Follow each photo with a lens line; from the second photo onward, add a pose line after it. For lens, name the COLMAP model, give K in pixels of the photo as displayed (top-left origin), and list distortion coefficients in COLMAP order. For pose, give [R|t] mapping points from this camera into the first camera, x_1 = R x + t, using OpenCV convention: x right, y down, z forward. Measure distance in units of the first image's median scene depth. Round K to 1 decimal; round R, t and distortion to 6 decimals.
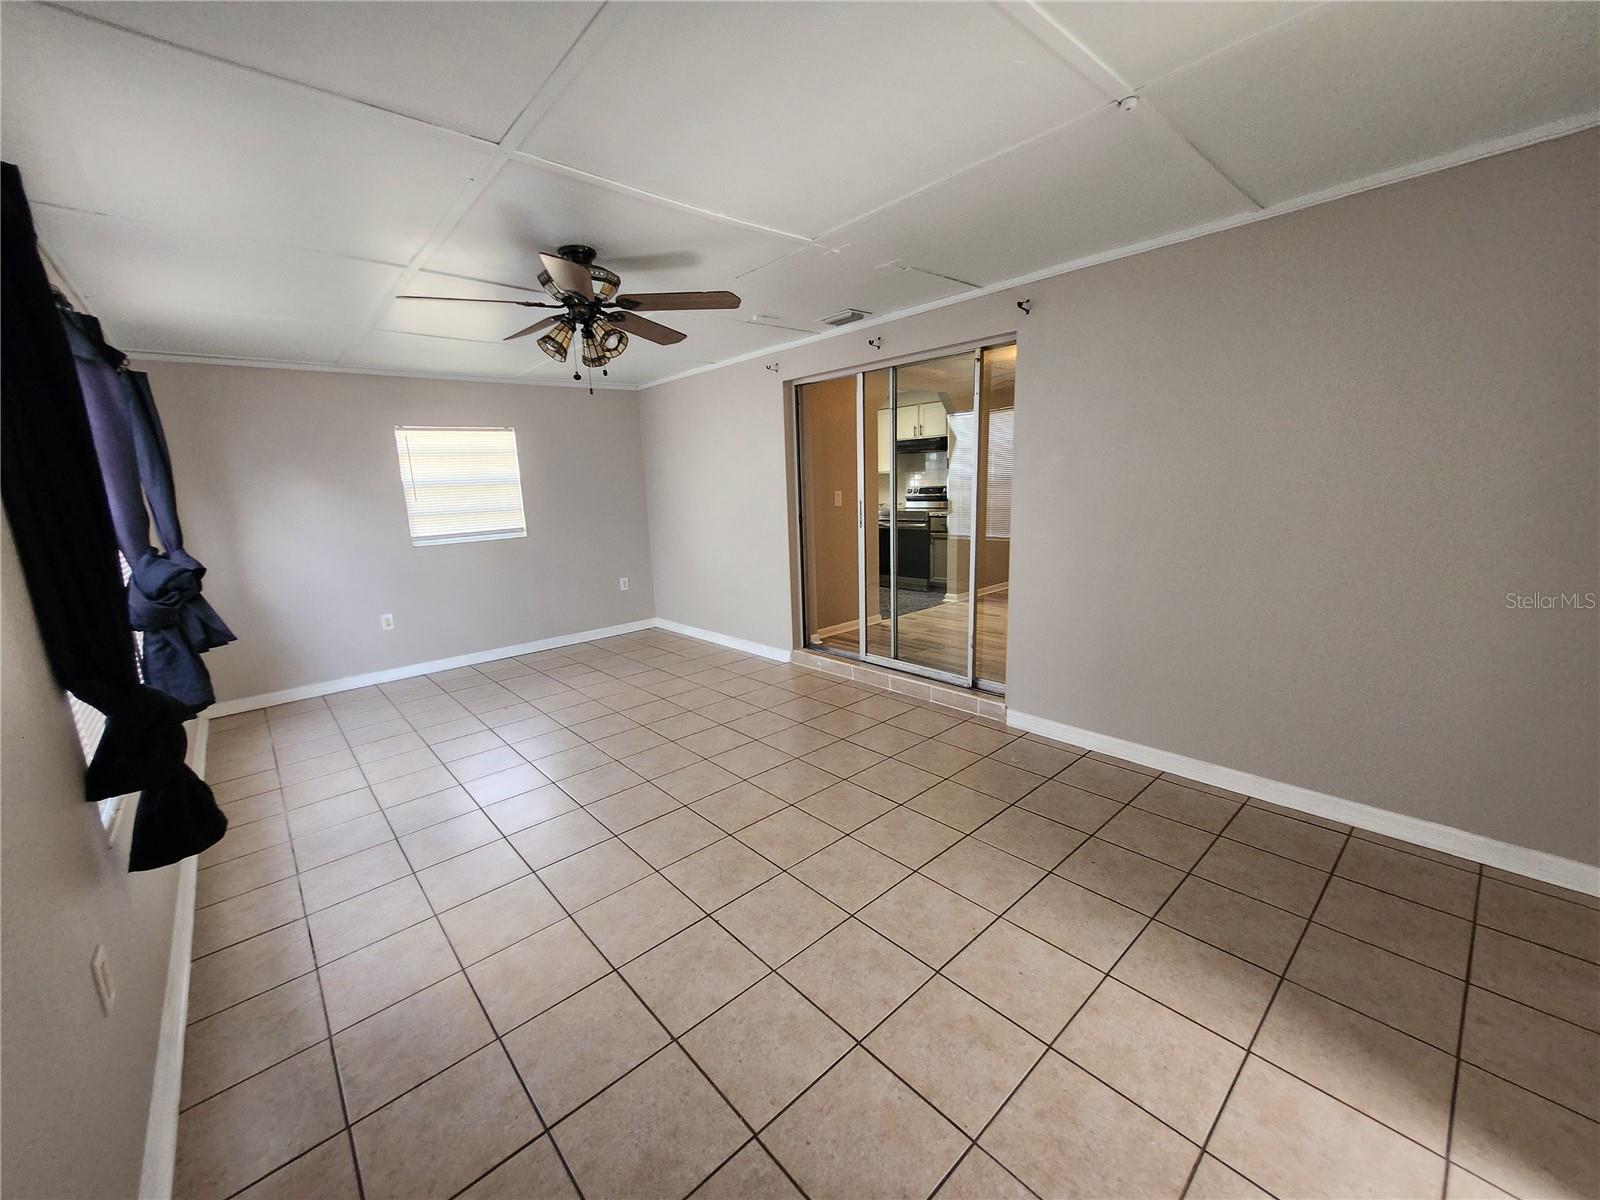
lens RADIAL K [[637.6, 0, 789.3], [0, 637.6, 608.6], [0, 0, 1]] dist [0.002929, 0.001963]
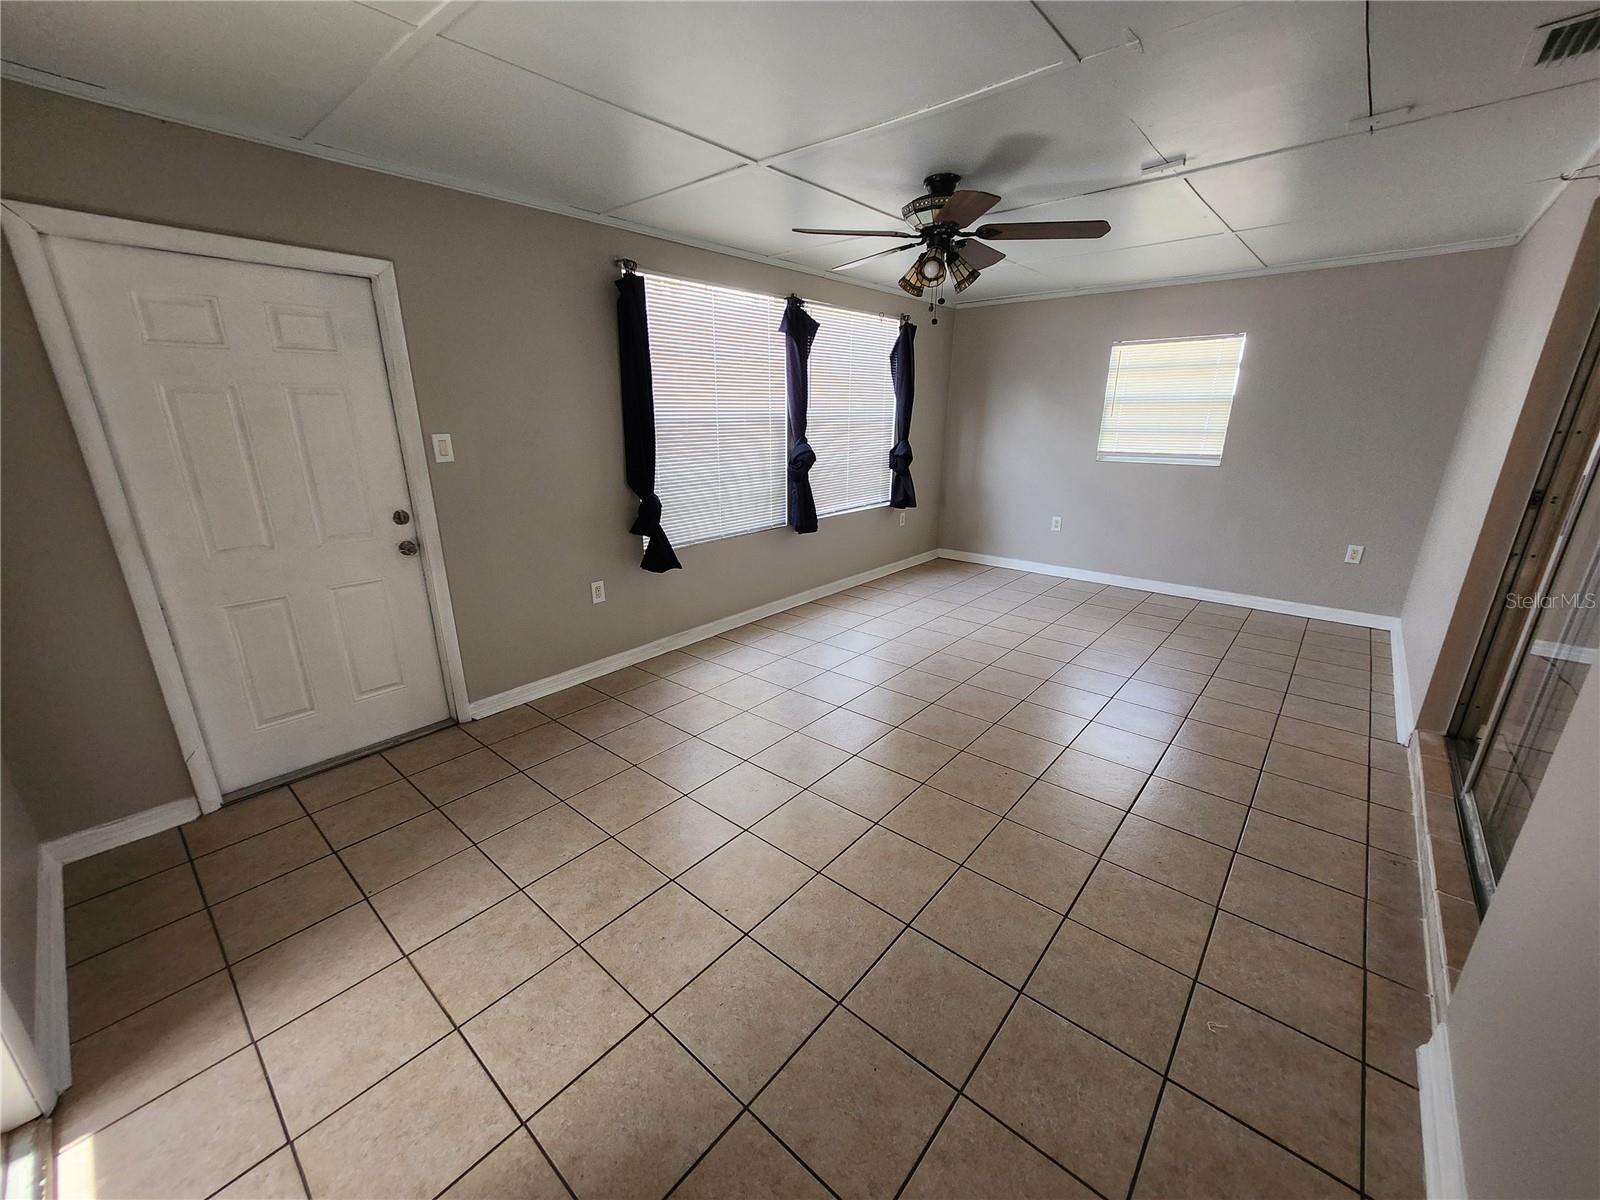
lens RADIAL K [[637.6, 0, 783.7], [0, 637.6, 608.0], [0, 0, 1]] dist [0.002929, 0.001963]
pose [[0.120938, 0.337186, -0.933638, 0.470834], [-0.199485, 0.929609, 0.309891, -0.105407], [0.972409, 0.148769, 0.179689, 0.382368]]
